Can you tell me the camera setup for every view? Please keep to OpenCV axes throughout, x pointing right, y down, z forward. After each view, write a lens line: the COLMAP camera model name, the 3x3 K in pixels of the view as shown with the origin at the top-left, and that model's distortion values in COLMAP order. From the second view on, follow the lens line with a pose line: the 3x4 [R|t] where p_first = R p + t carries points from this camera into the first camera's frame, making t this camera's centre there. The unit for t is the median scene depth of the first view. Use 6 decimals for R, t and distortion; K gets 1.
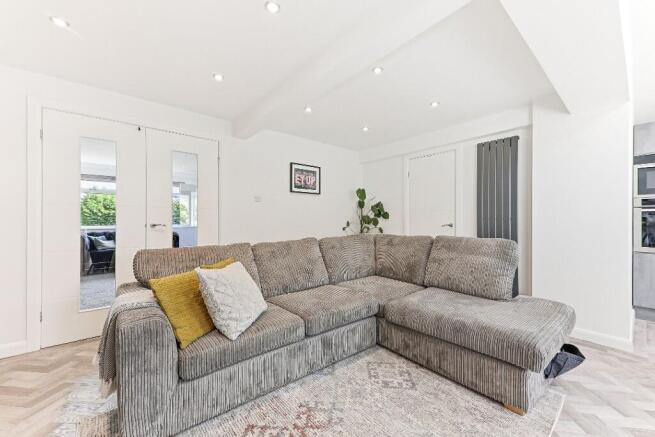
lens RADIAL K [[255.5, 0, 327.5], [0, 255.5, 218.5], [0, 0, 1]] dist [0.000722, -0.000057]
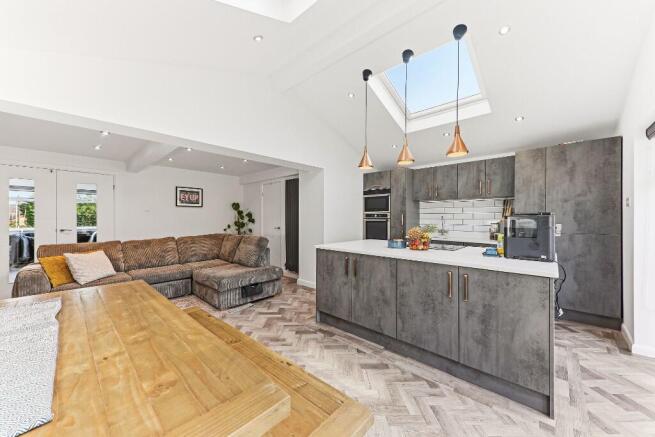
lens RADIAL K [[243.8, 0, 338.3], [0, 243.8, 215.4], [0, 0, 1]] dist [0.001403, 0.000124]
pose [[0.988169, 0.000419, 0.153370, 0.567849], [-0.000197, 0.999999, -0.001463, -0.047407], [-0.153371, 0.001416, 0.988168, -0.544968]]
